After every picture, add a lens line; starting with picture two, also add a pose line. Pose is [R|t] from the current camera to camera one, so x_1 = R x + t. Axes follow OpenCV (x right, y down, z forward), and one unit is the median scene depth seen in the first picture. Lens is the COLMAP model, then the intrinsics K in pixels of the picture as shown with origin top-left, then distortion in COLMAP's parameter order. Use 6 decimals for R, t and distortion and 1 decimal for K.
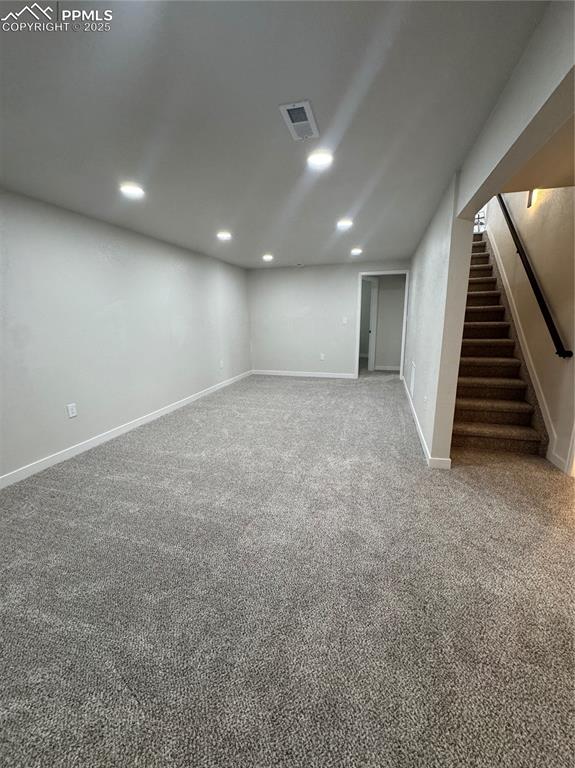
lens RADIAL K [[307.4, 0, 287.5], [0, 307.4, 384.0], [0, 0, 1]] dist [-0.000785, -0.000023]
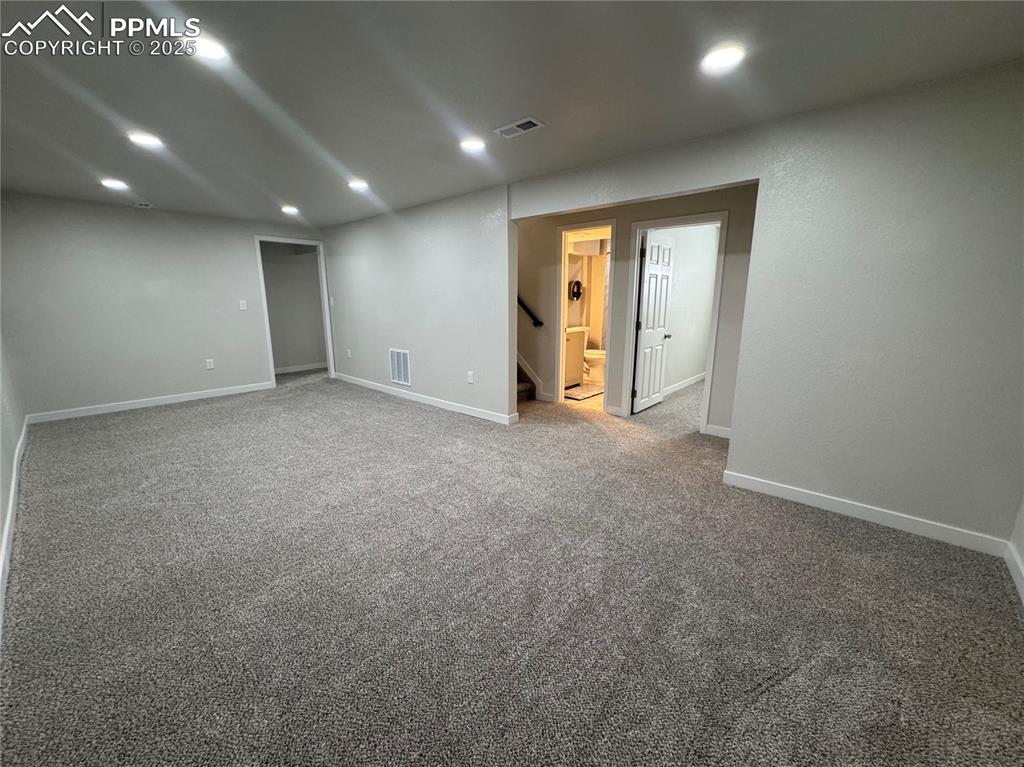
lens RADIAL K [[409.9, 0, 512.0], [0, 409.9, 383.5], [0, 0, 1]] dist [-0.000785, -0.000023]
pose [[0.425296, -0.173816, 0.888206, -0.883846], [0.192203, 0.976345, 0.099033, -0.035986], [-0.884410, 0.128598, 0.448644, 0.255513]]
